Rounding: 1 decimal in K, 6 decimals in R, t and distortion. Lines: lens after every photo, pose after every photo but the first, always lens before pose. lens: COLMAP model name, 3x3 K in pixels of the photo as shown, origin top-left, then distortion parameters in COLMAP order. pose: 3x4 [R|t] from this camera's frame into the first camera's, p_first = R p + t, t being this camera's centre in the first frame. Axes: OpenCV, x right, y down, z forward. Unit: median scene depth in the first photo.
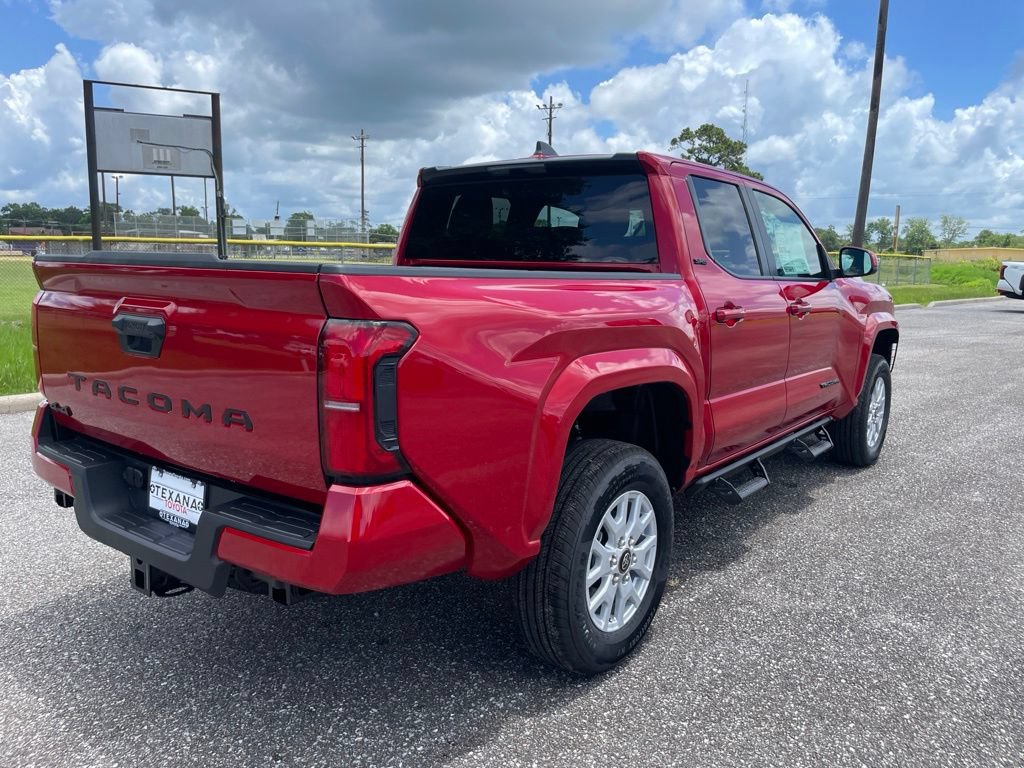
lens RADIAL K [[778.6, 0, 512.0], [0, 778.6, 384.0], [0, 0, 1]] dist [0.081256, -0.113820]
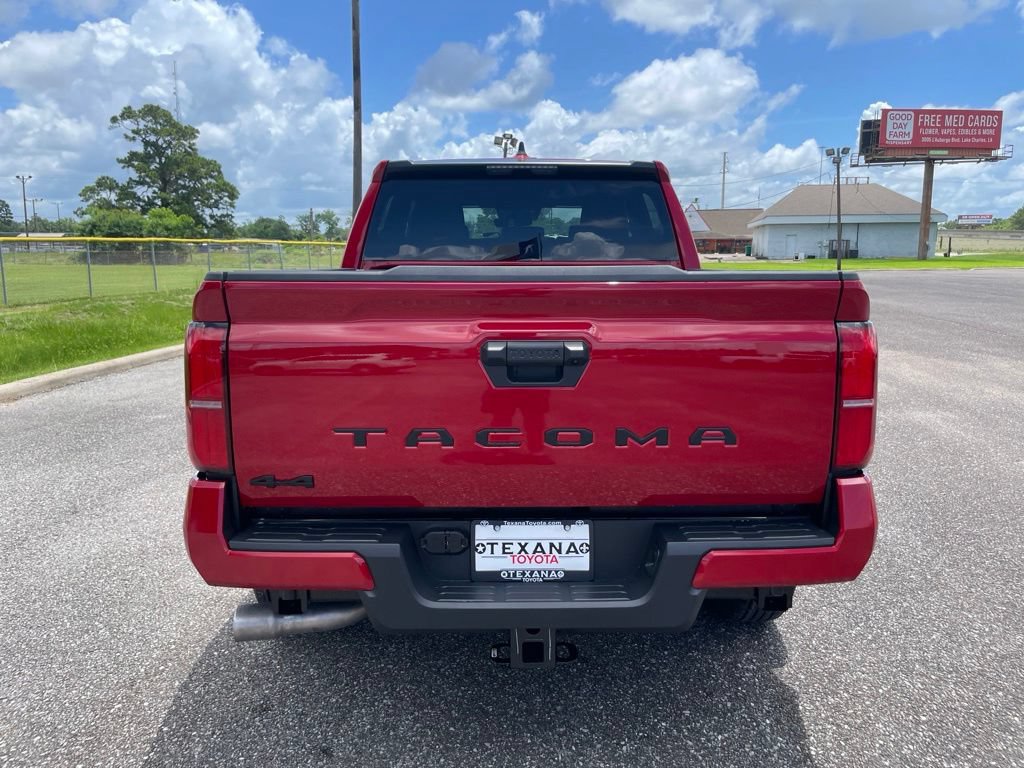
lens RADIAL K [[781.7, 0, 517.1], [0, 781.7, 371.8], [0, 0, 1]] dist [0.079732, -0.112631]
pose [[0.783410, -0.110102, 0.611675, -0.920922], [0.111322, 0.993125, 0.036186, -0.078139], [-0.611454, 0.039745, 0.790281, 0.320255]]
